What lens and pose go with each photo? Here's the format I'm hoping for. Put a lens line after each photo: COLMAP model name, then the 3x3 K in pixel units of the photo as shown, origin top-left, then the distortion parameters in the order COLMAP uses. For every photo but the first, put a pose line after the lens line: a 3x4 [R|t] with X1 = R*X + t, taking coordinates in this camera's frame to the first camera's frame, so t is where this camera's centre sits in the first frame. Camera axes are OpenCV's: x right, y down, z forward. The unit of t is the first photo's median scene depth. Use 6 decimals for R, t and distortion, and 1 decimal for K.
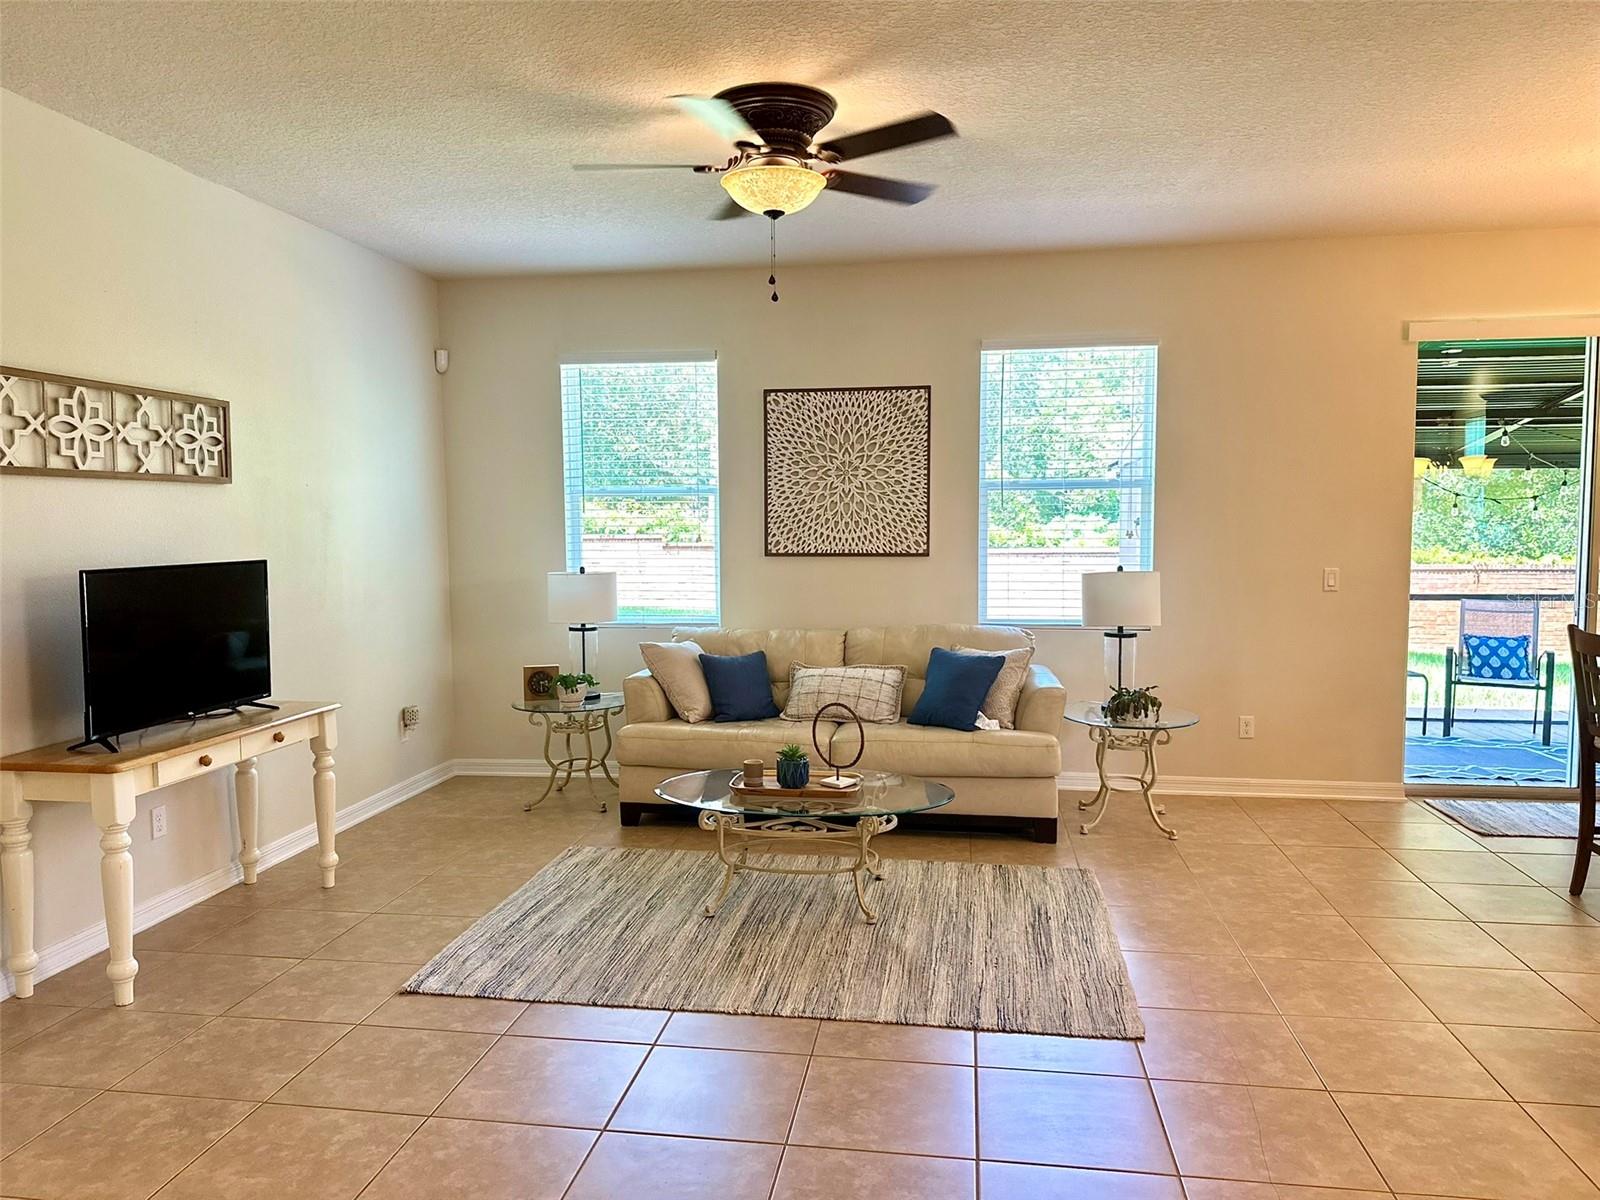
lens RADIAL K [[1264.0, 0, 795.1], [0, 1264.0, 628.5], [0, 0, 1]] dist [-0.037686, -0.042440]
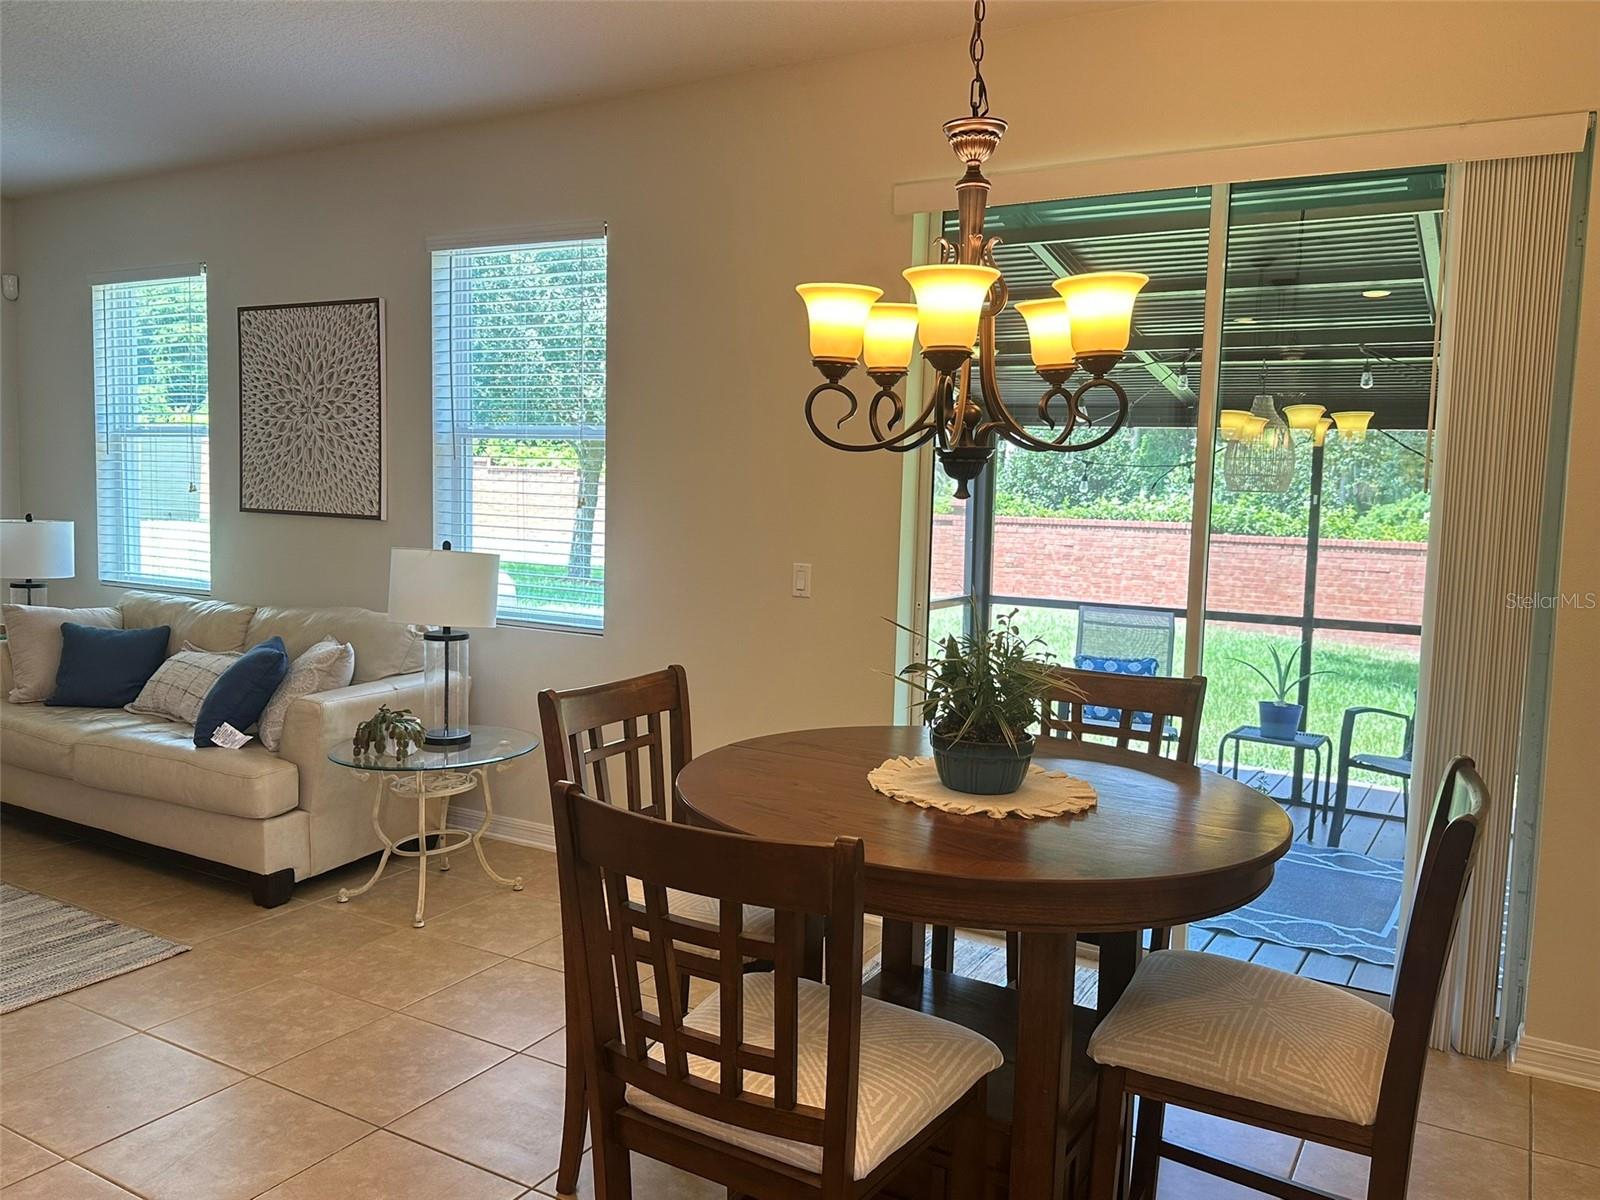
lens RADIAL K [[1468.4, 0, 808.6], [0, 1468.4, 615.1], [0, 0, 1]] dist [-0.043969, -0.037150]
pose [[0.932333, 0.065982, -0.355531, 0.670540], [-0.059891, 0.997809, 0.028123, -0.039646], [0.356608, -0.004927, 0.934241, 0.256416]]
